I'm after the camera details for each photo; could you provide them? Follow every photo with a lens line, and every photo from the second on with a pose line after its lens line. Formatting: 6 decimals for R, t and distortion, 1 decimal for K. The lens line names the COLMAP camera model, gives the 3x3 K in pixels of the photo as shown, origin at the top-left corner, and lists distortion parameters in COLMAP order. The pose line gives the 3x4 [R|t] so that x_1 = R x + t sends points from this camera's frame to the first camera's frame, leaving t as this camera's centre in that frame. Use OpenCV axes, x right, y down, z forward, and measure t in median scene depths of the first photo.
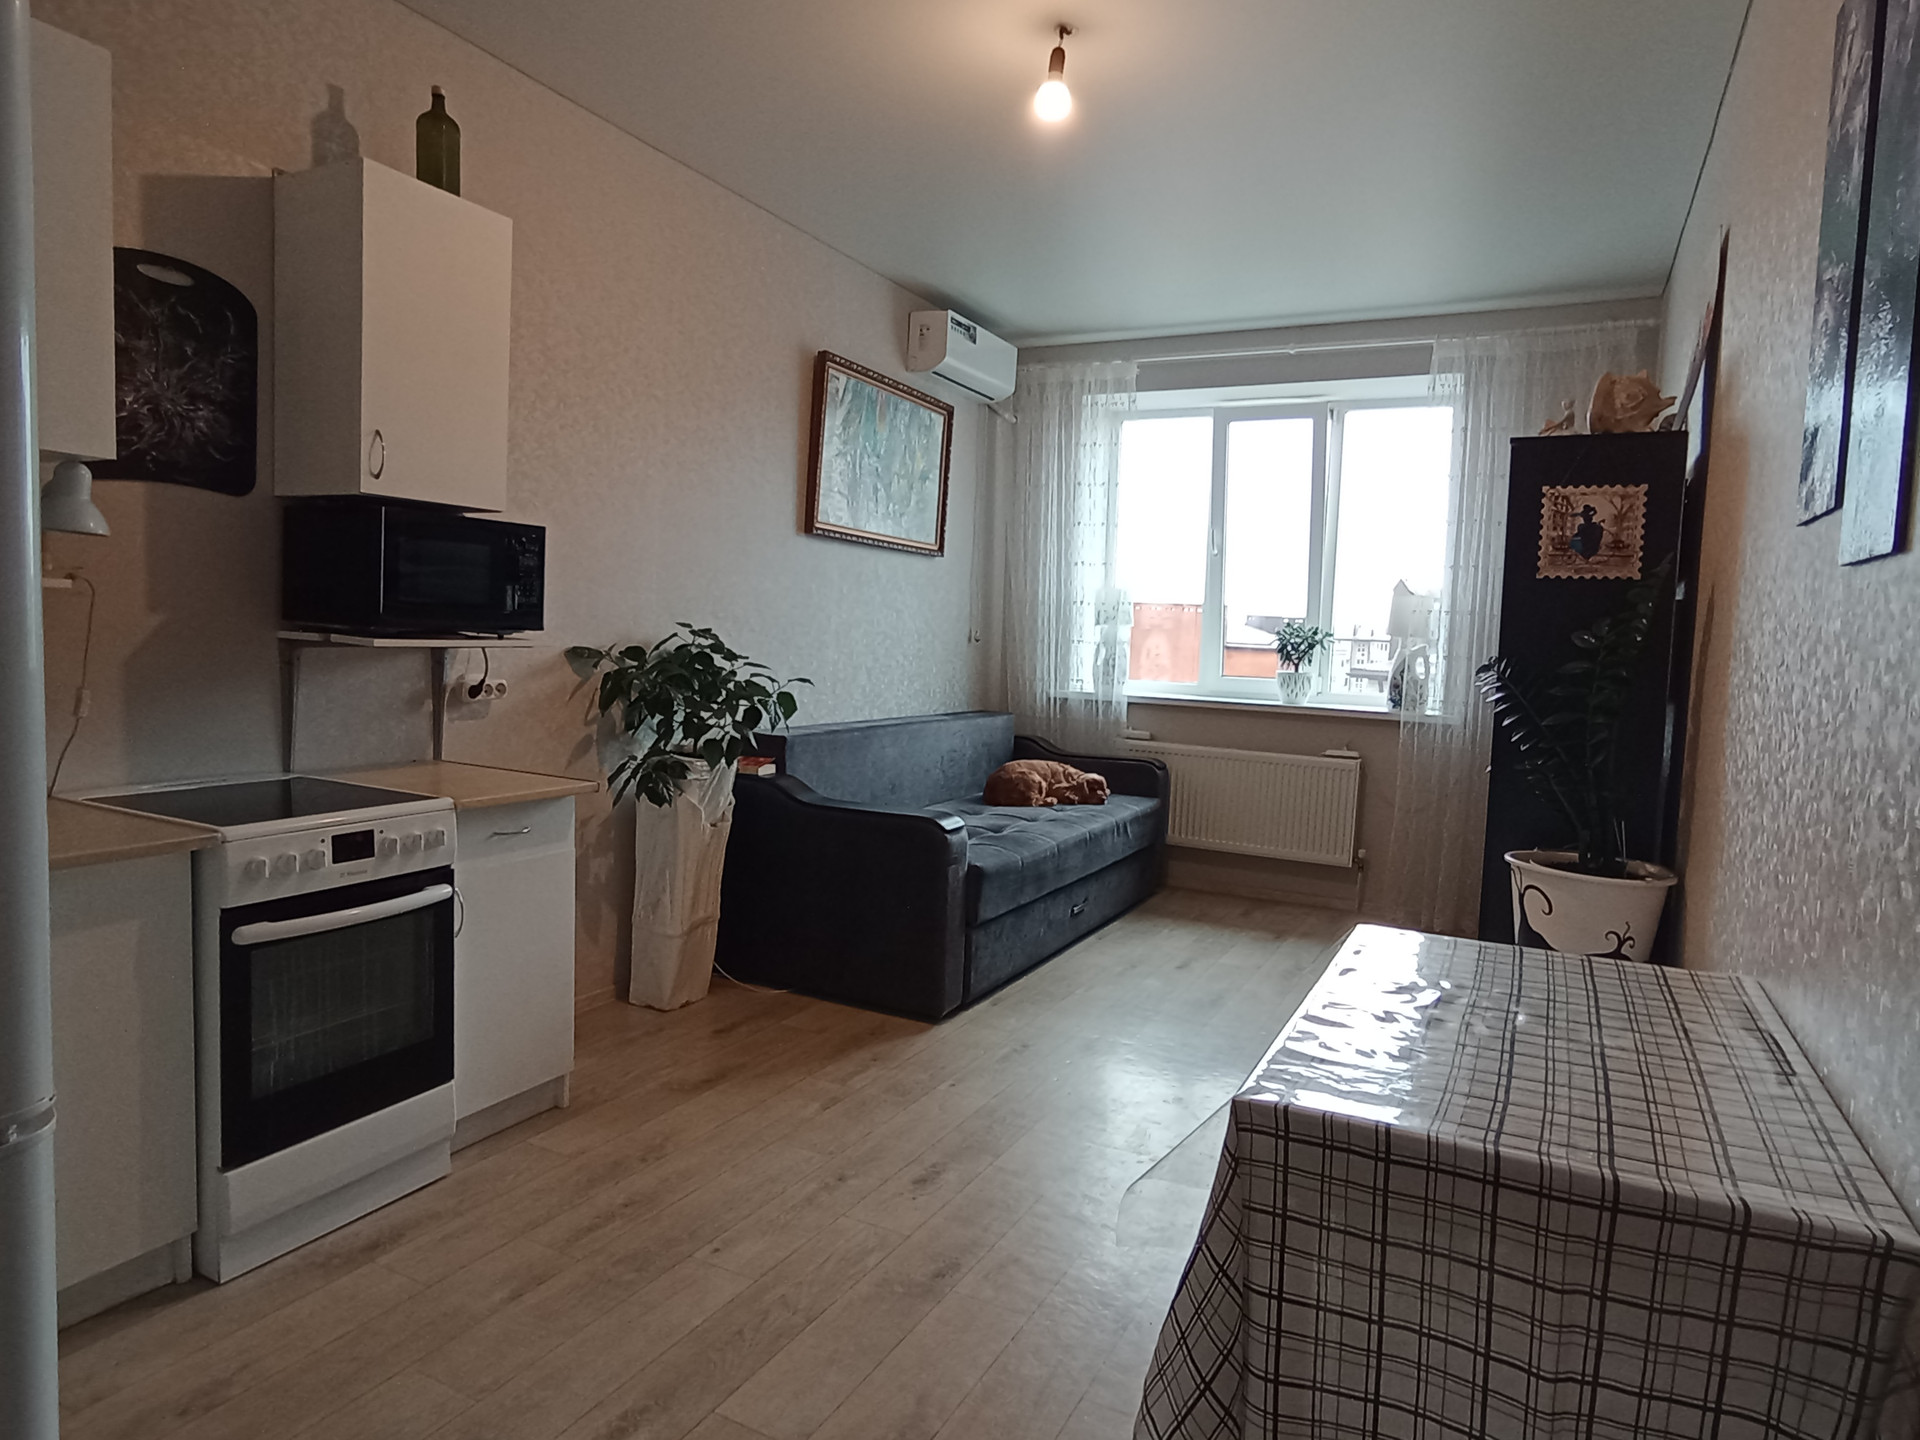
lens RADIAL K [[1142.1, 0, 960.0], [0, 1142.1, 720.0], [0, 0, 1]] dist [-0.028877, -0.000007]
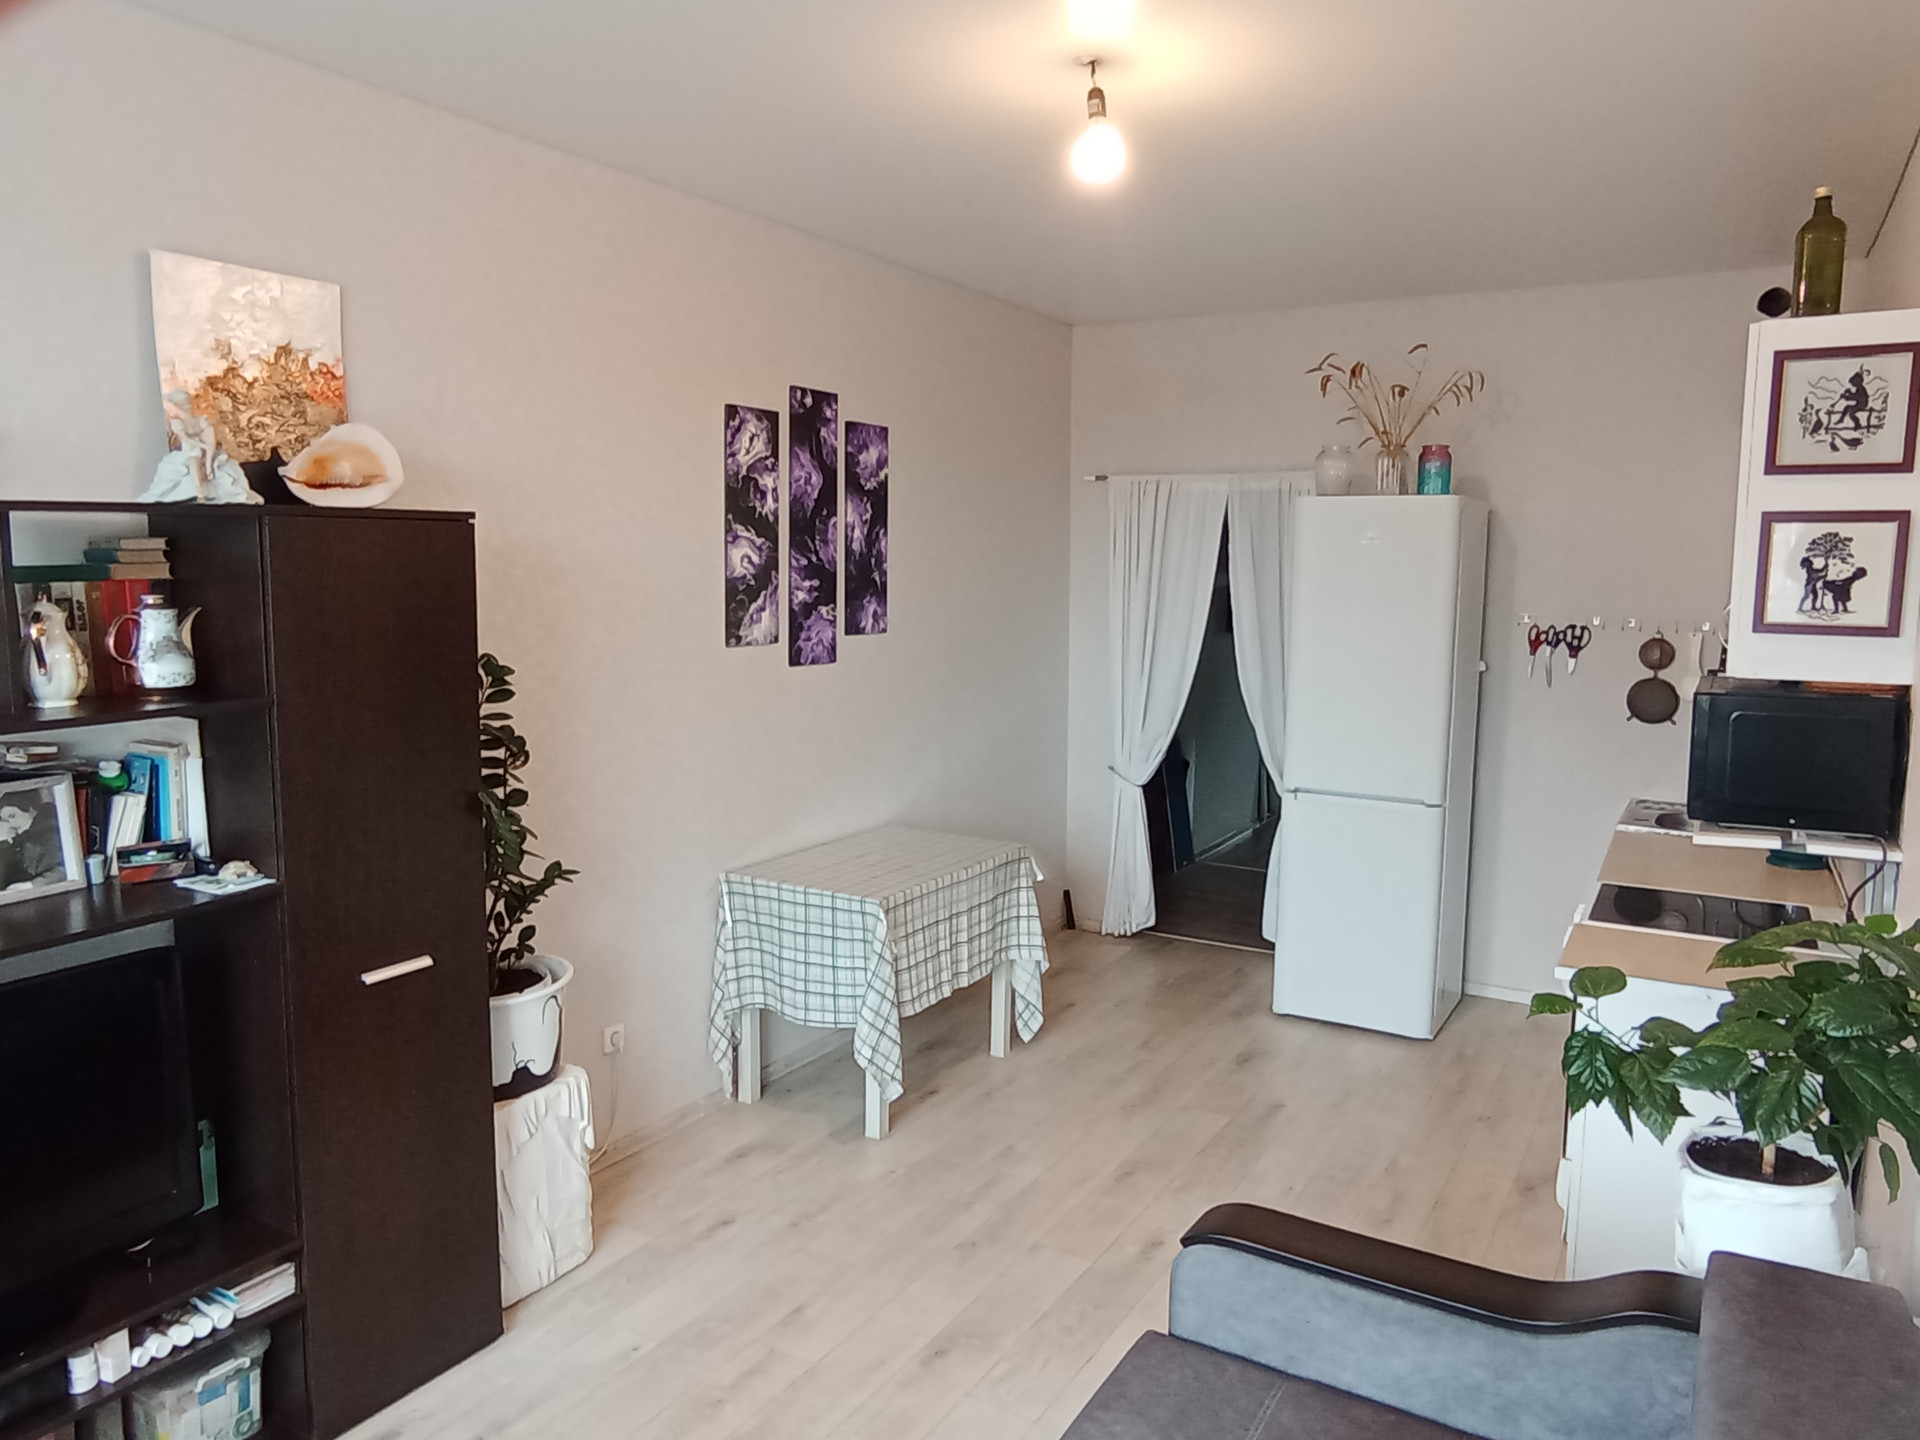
lens RADIAL K [[1341.0, 0, 960.0], [0, 1341.0, 720.0], [0, 0, 1]] dist [-0.070199, 0.082356]
pose [[-0.996472, -0.058407, 0.060276, 0.061260], [-0.045179, 0.978495, 0.201264, -0.197336], [-0.070735, 0.197831, -0.977681, 1.218059]]
